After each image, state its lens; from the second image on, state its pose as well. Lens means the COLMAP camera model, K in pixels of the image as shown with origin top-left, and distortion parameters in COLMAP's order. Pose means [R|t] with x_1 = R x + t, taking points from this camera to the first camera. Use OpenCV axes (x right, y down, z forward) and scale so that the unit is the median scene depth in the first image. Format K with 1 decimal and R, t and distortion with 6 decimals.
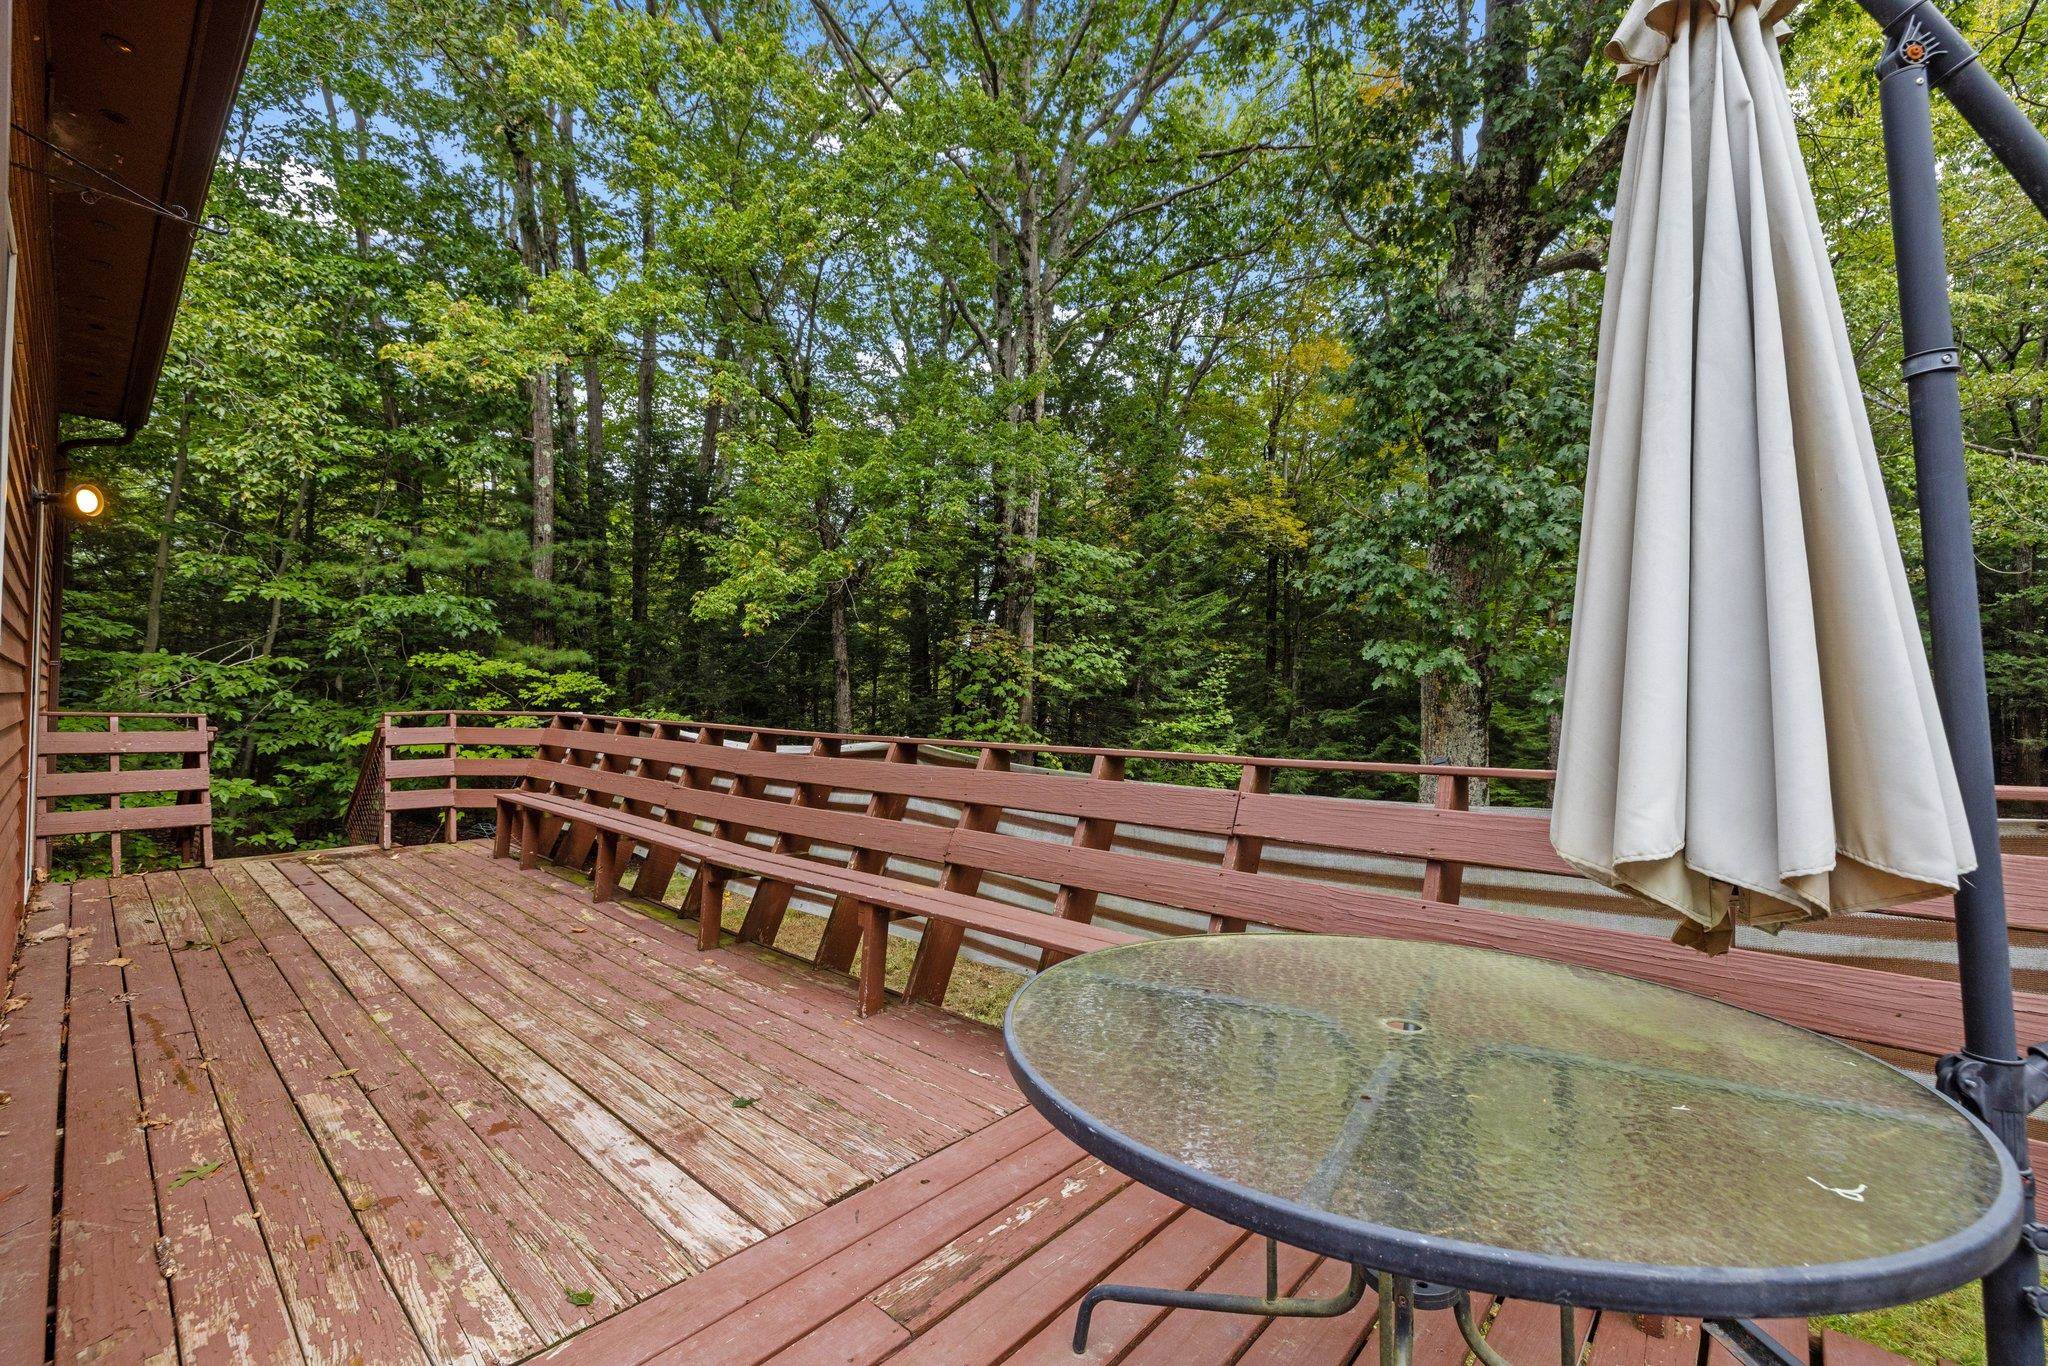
lens RADIAL K [[847.2, 0, 1020.7], [0, 847.2, 673.4], [0, 0, 1]] dist [-0.012495, -0.000139]
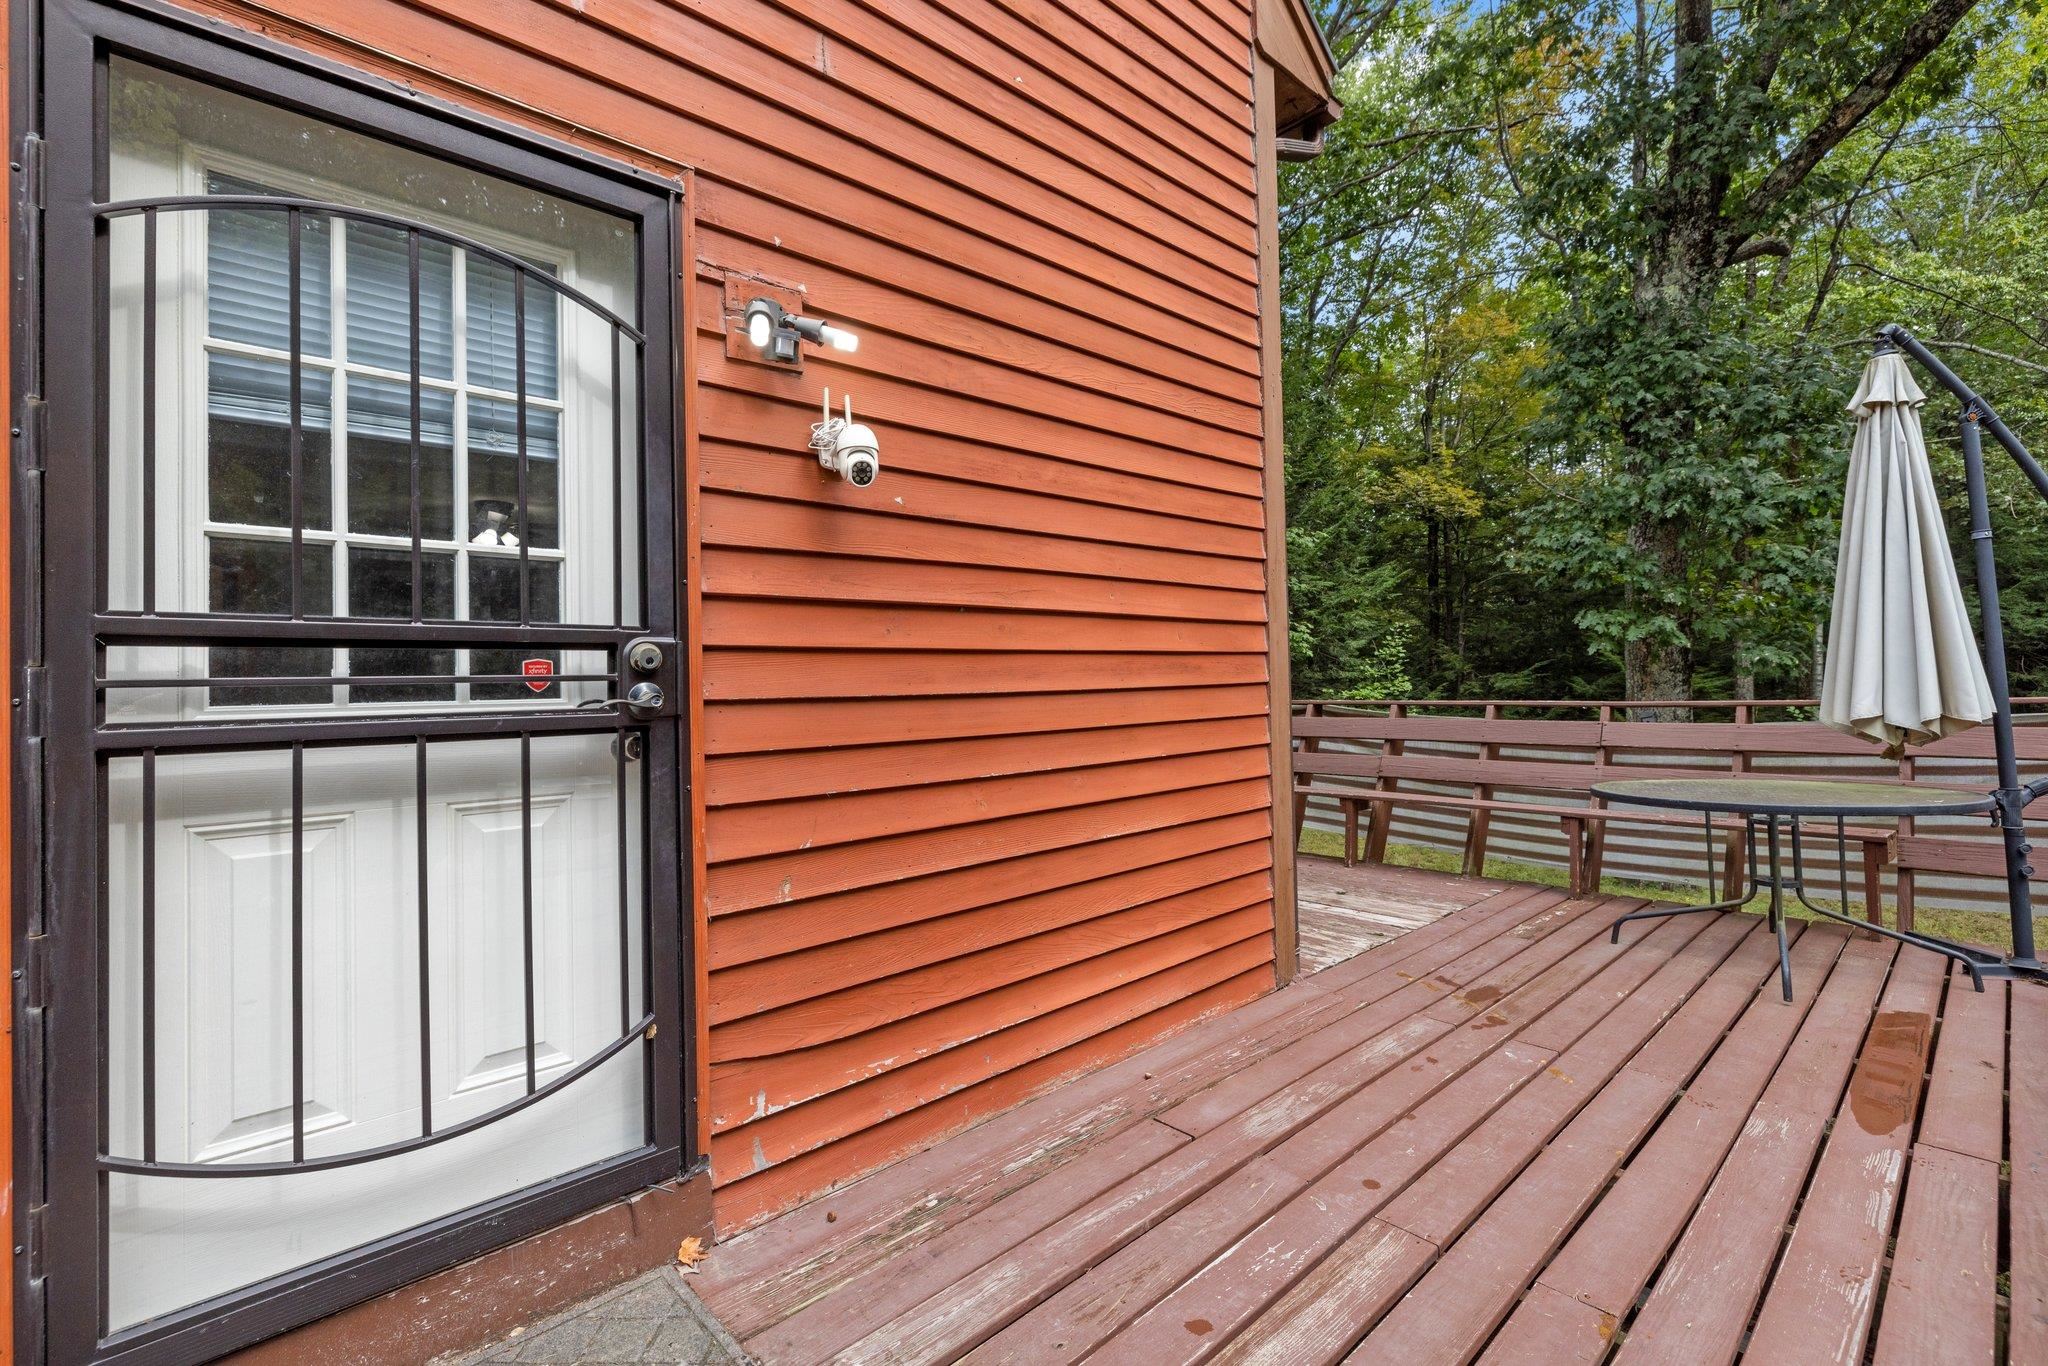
lens RADIAL K [[888.1, 0, 1022.1], [0, 888.1, 662.6], [0, 0, 1]] dist [-0.016467, 0.000605]
pose [[0.993330, -0.034906, -0.109892, -0.231510], [0.036634, 0.999234, 0.013743, -0.014704], [0.109328, -0.017678, 0.993849, -0.294172]]
